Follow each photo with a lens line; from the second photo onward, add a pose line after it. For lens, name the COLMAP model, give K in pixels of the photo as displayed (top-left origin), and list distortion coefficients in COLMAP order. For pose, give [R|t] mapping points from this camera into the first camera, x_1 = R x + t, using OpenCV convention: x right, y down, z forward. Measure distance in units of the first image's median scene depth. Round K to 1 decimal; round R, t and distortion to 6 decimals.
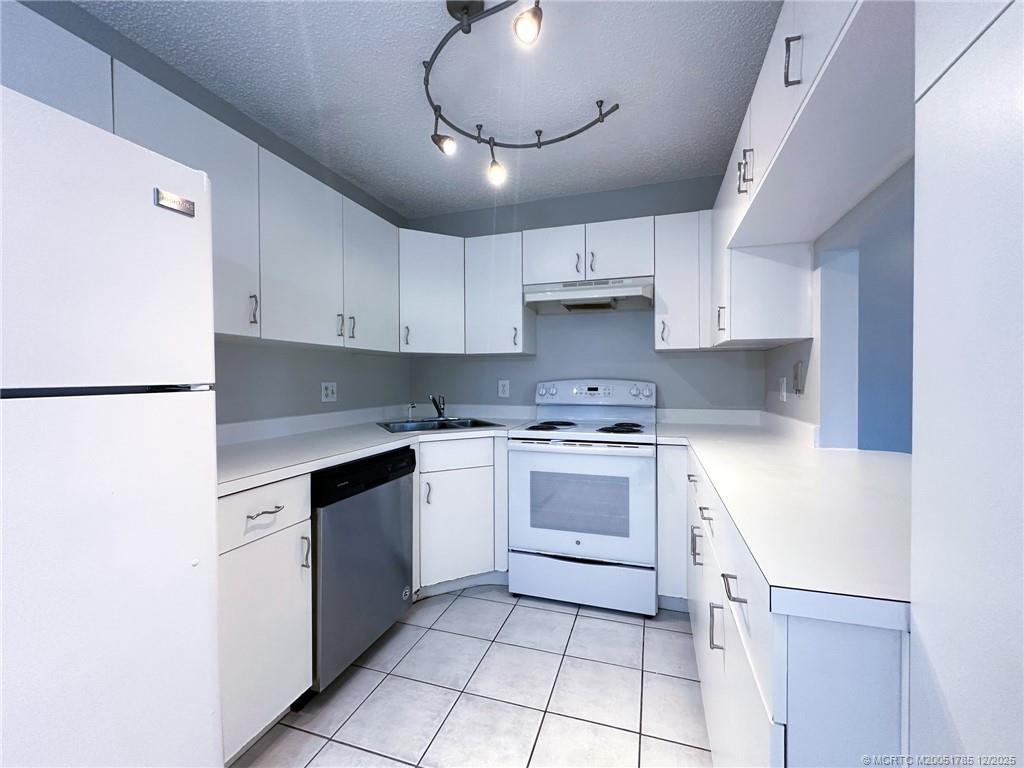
lens RADIAL K [[423.0, 0, 519.6], [0, 423.0, 381.6], [0, 0, 1]] dist [-0.002133, -0.000006]
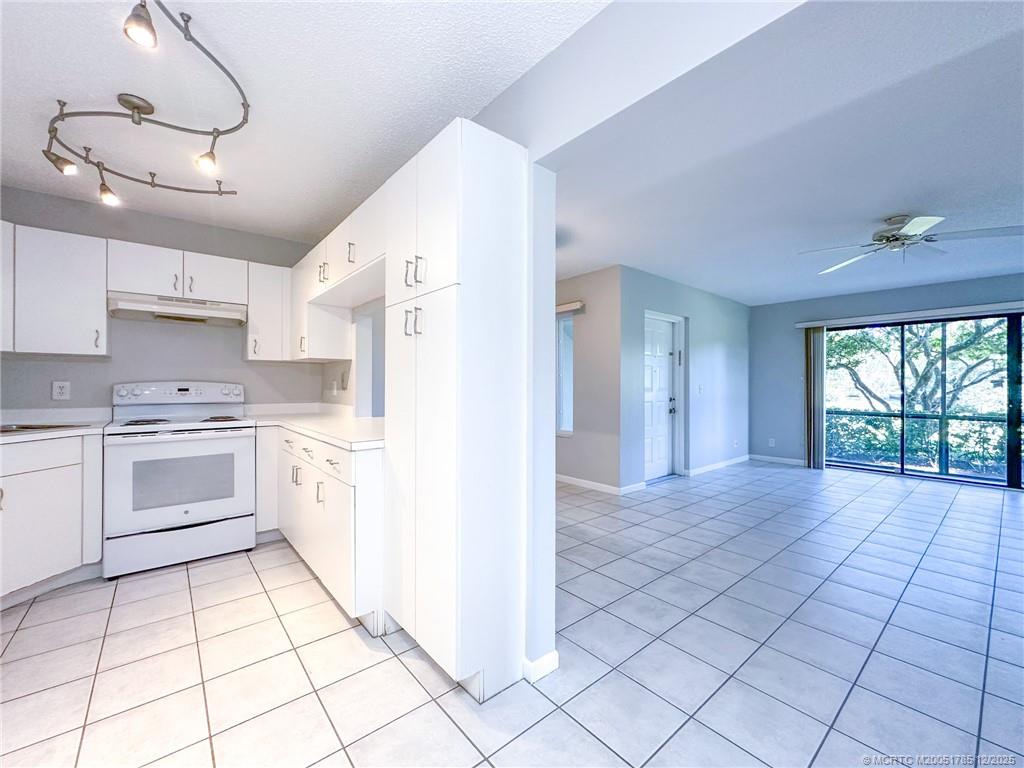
lens RADIAL K [[423.0, 0, 514.8], [0, 423.0, 383.4], [0, 0, 1]] dist [-0.002133, -0.000006]
pose [[0.535545, 0.005304, 0.844490, -0.386424], [0.000285, 0.999979, -0.006461, 0.009933], [-0.844507, 0.003701, 0.535532, -0.472705]]
